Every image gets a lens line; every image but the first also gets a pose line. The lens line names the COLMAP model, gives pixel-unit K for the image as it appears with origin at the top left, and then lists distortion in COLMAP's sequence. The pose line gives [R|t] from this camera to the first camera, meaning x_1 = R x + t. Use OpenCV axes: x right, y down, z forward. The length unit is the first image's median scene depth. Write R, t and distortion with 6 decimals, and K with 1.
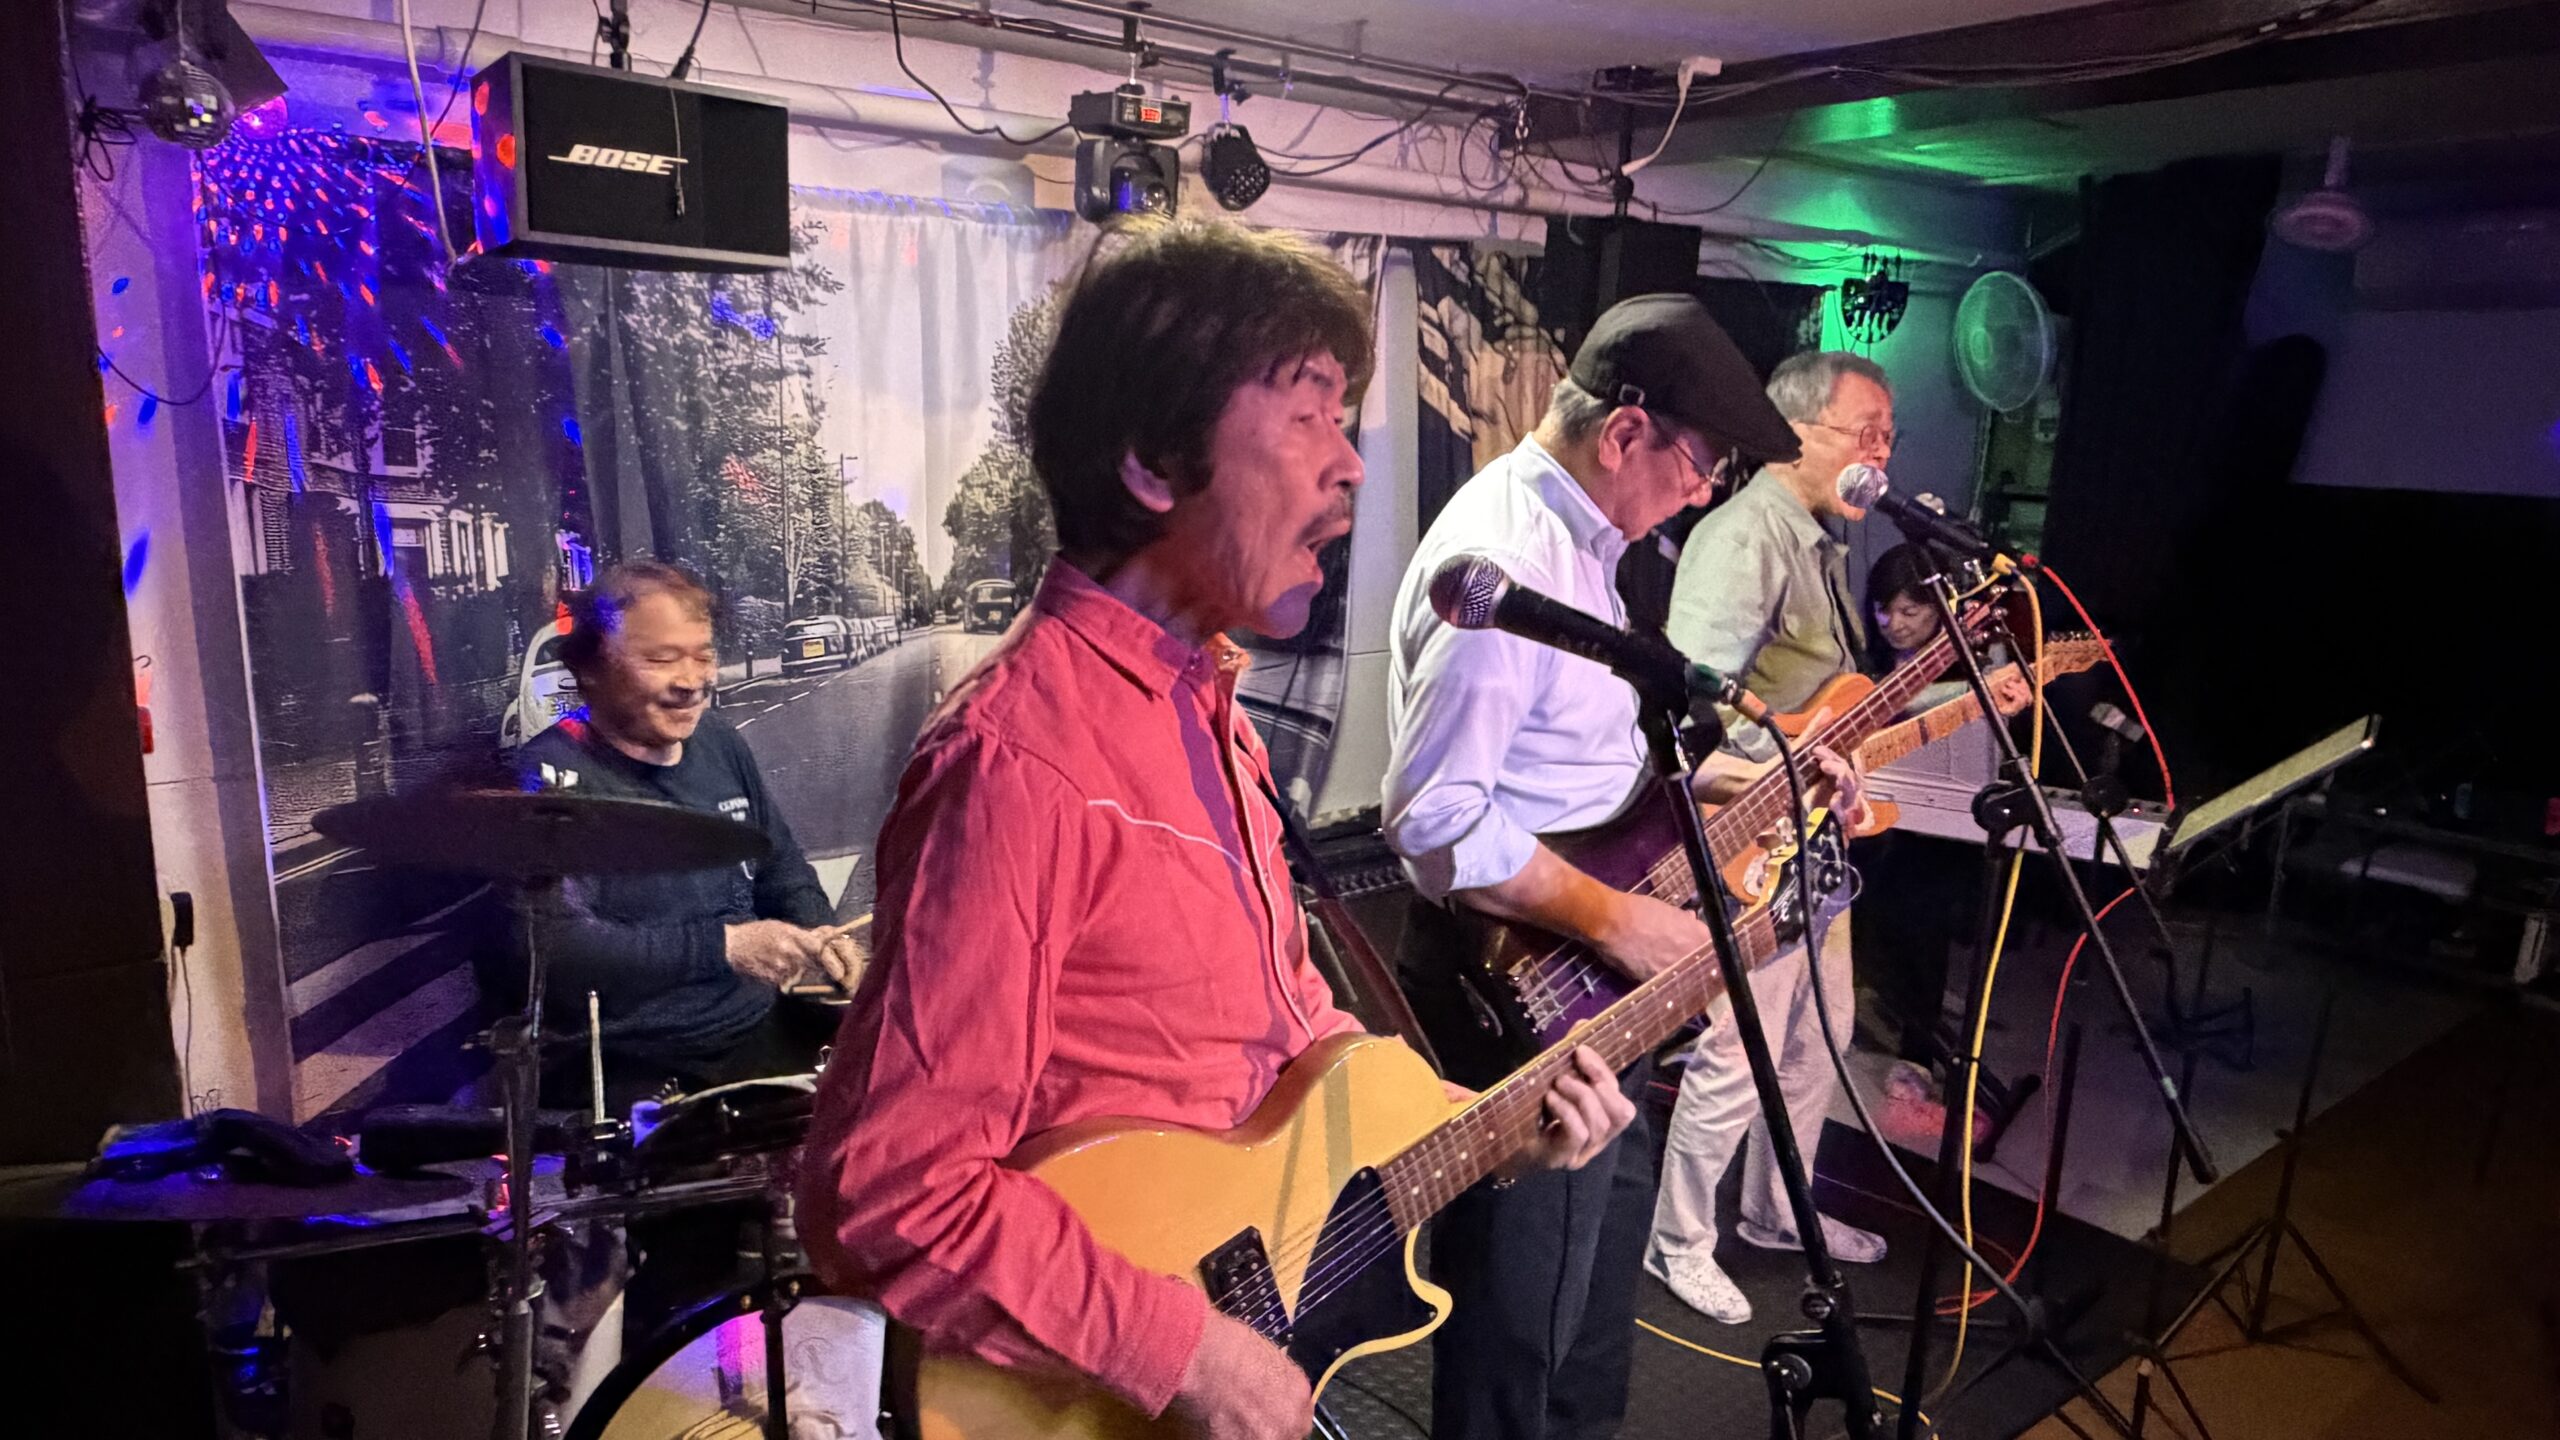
lens RADIAL K [[1635.7, 0, 1249.8], [0, 1635.7, 723.5], [0, 0, 1]] dist [0.000064, -0.000559]
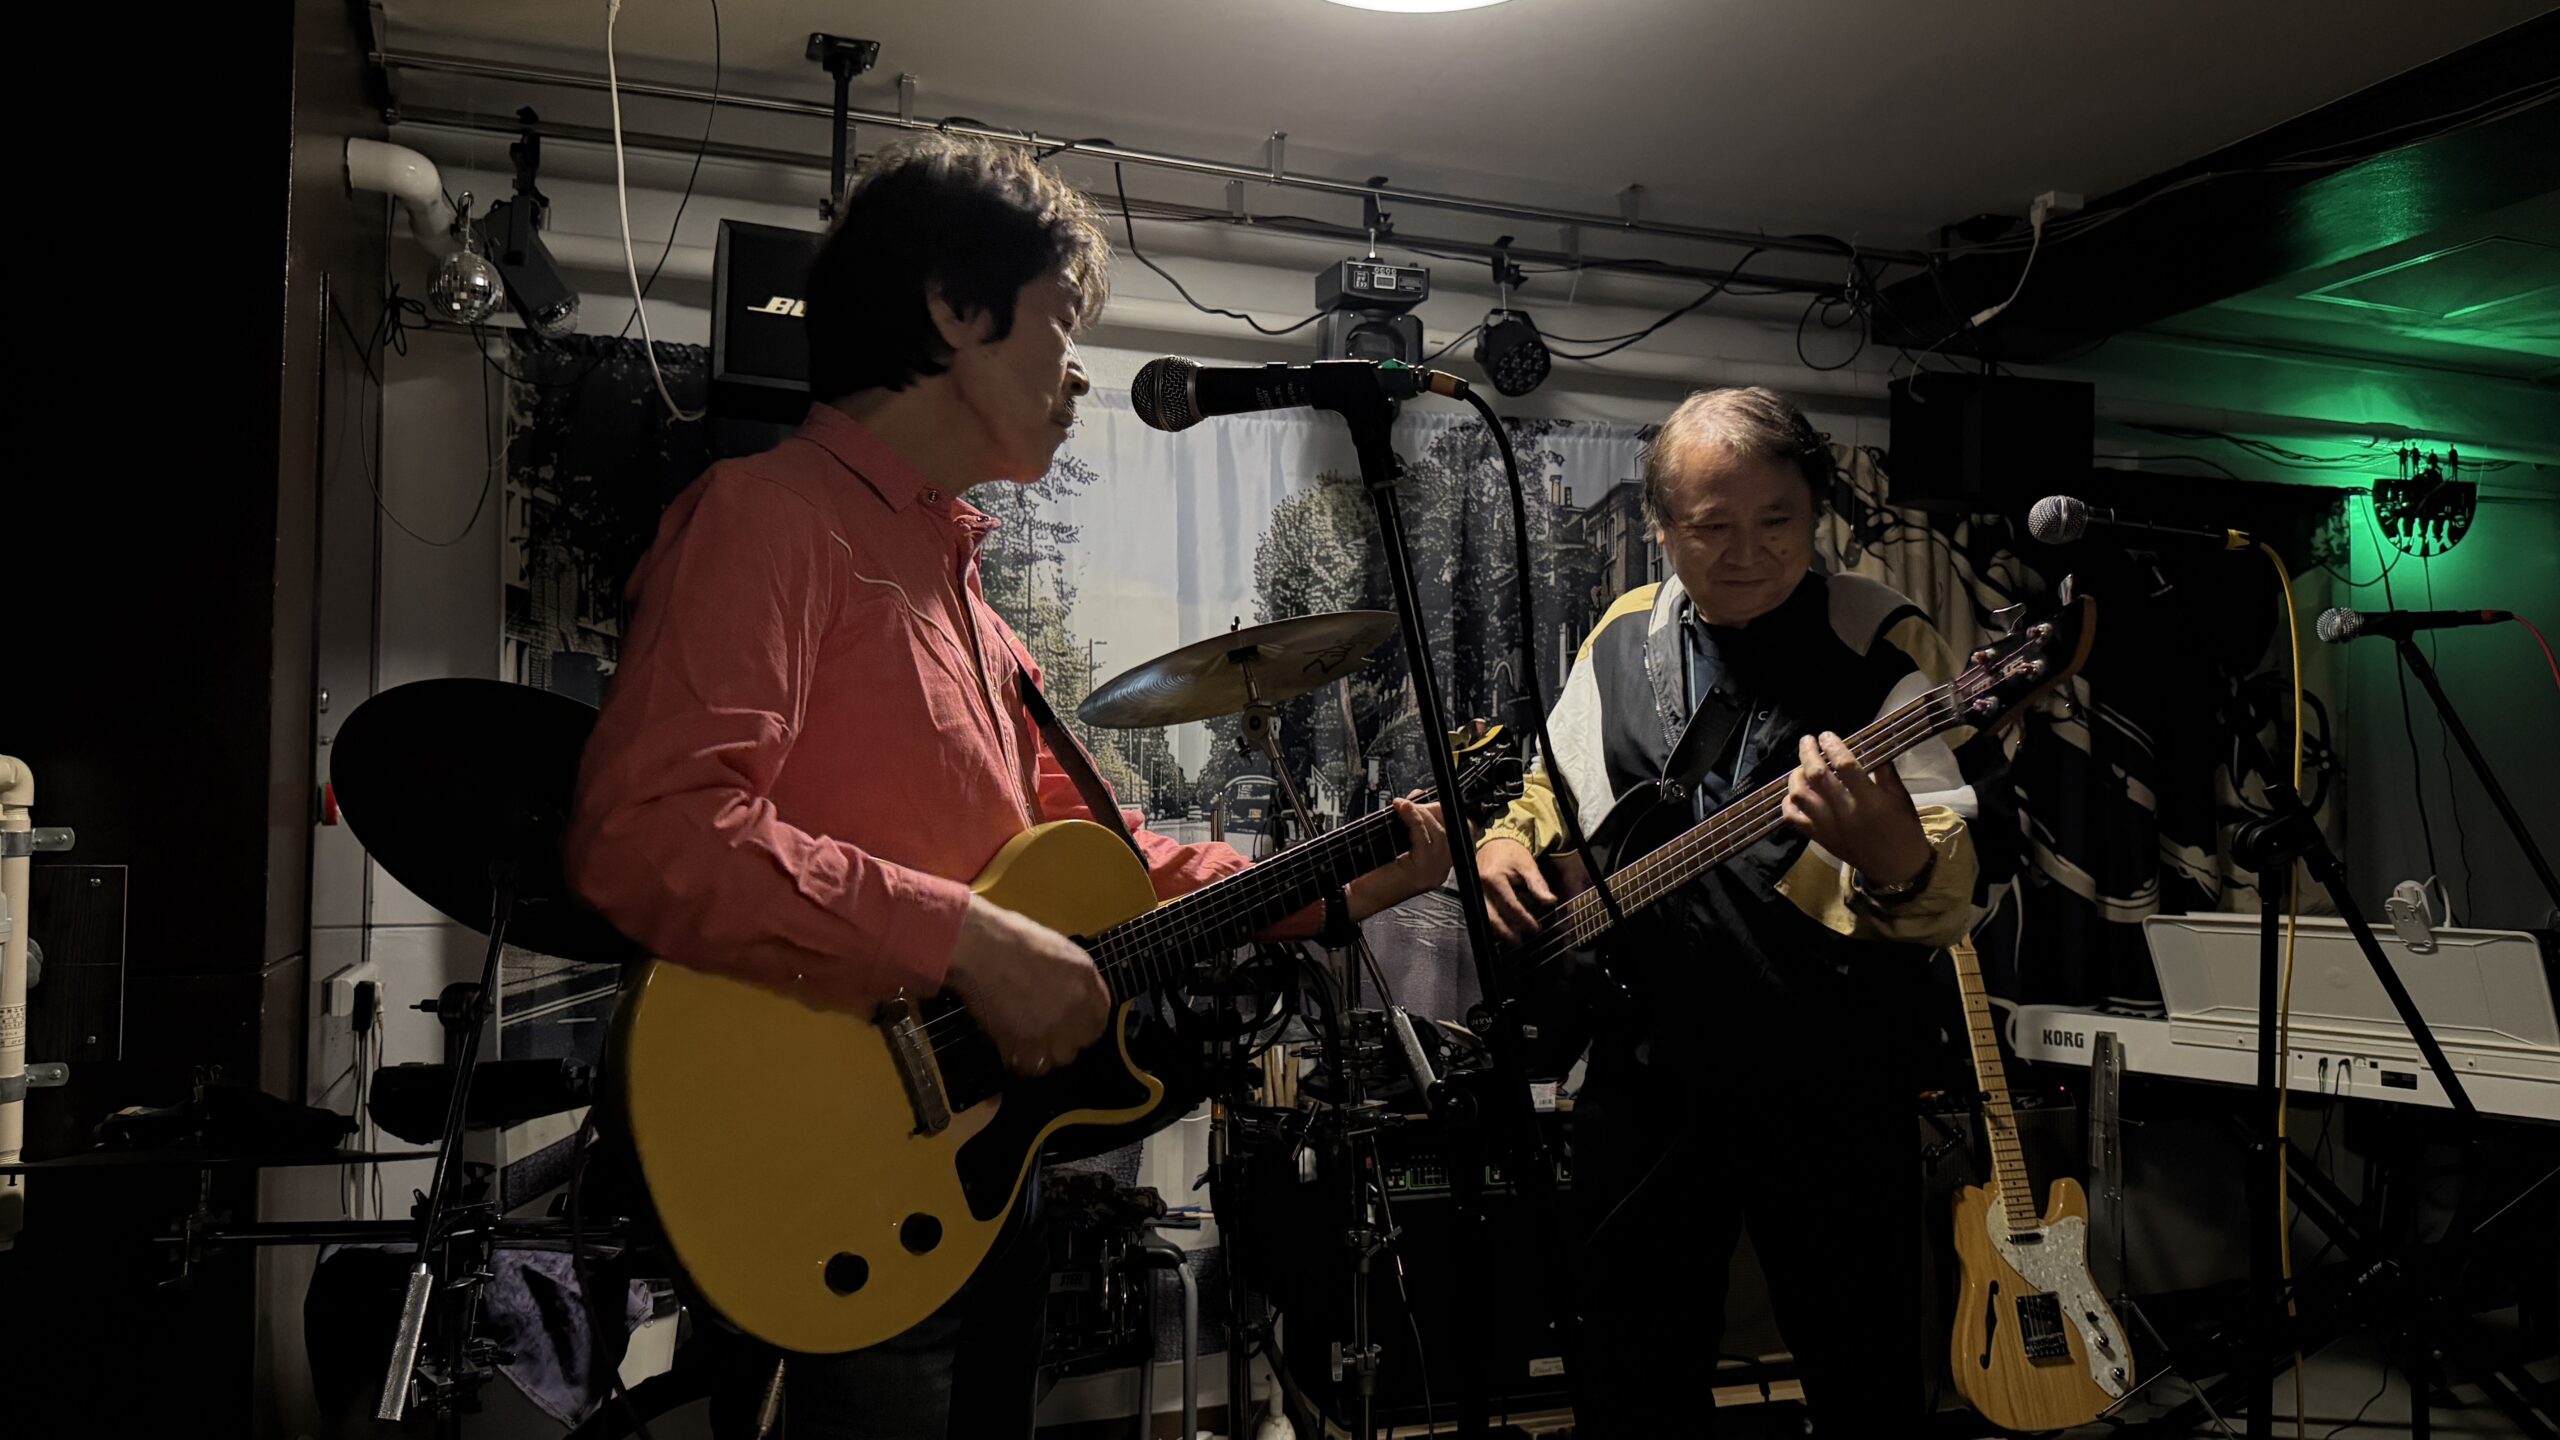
lens RADIAL K [[1758.1, 0, 1284.4], [0, 1758.1, 729.3], [0, 0, 1]] dist [0.158935, -0.278692]
pose [[0.949435, -0.033747, -0.312144, 0.202735], [-0.043263, 0.970660, -0.236534, 0.142525], [0.310967, 0.238078, 0.920119, 0.059905]]
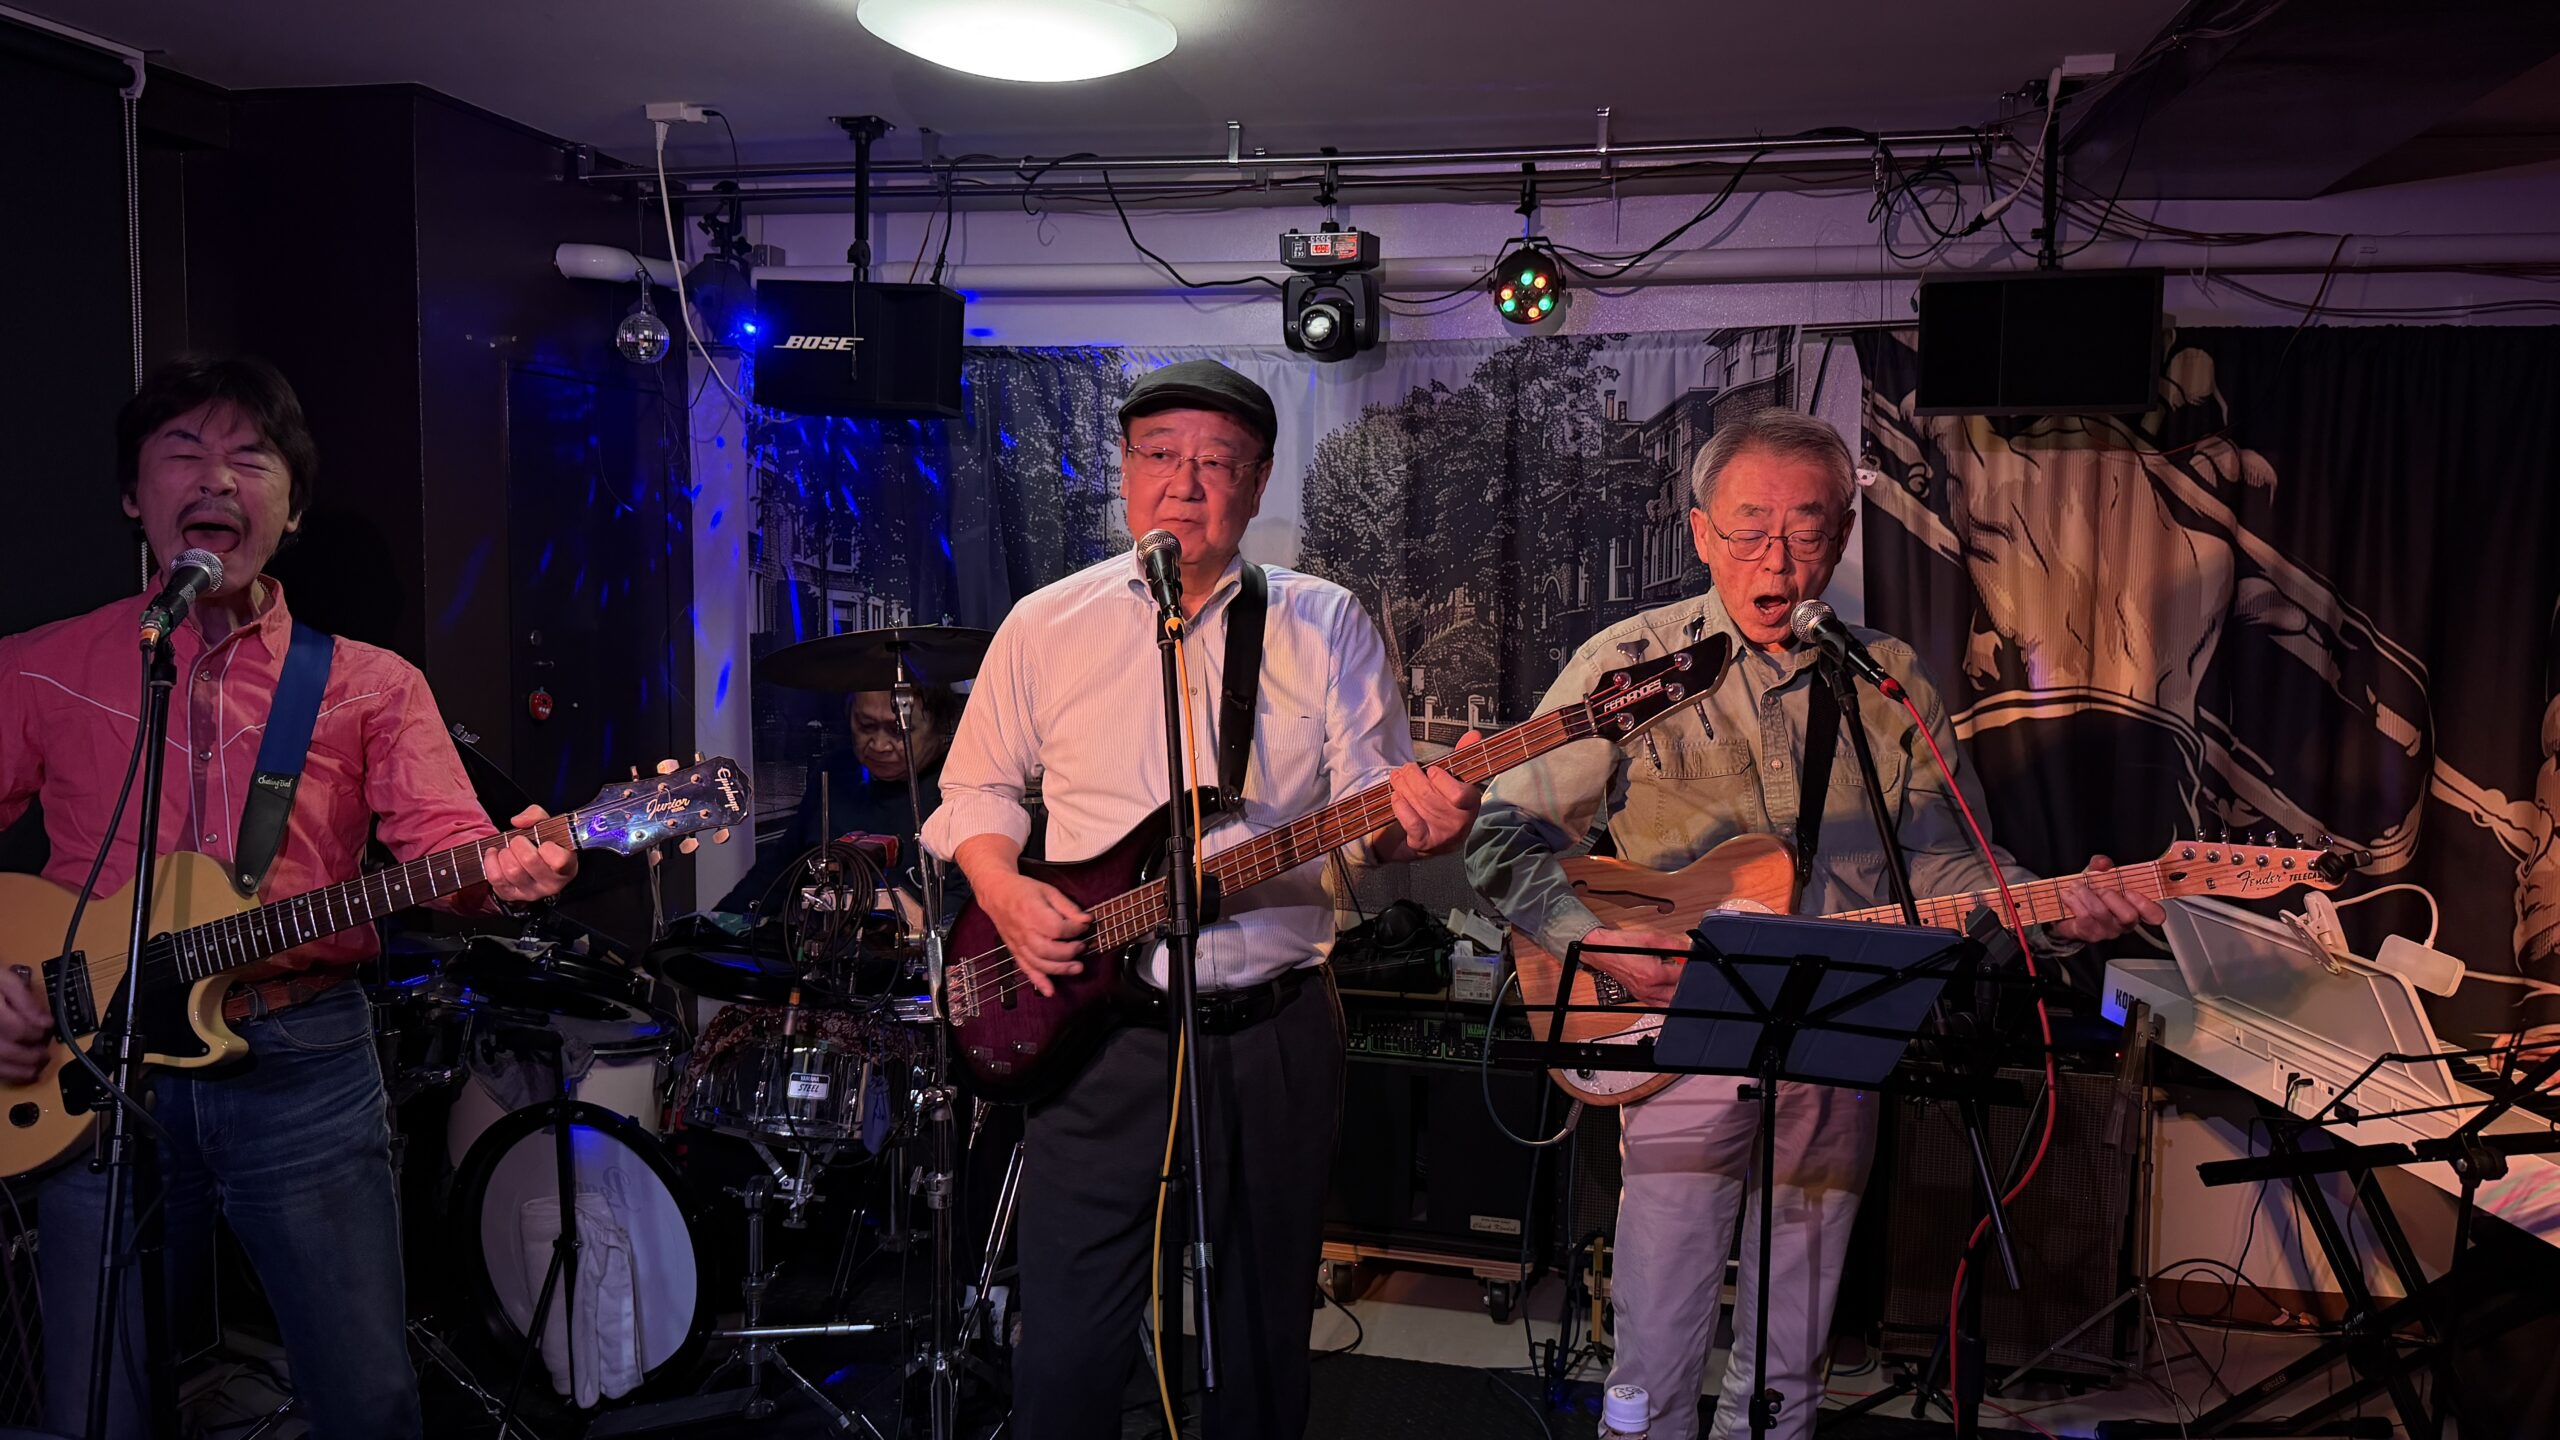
lens RADIAL K [[1776.3, 0, 1295.3], [0, 1776.3, 715.7], [0, 0, 1]] dist [0.157297, -0.312296]
pose [[0.639353, 0.058110, -0.766715, 0.837763], [-0.150256, 0.987358, -0.050464, -0.005314], [0.754089, 0.147468, 0.640002, 0.269818]]
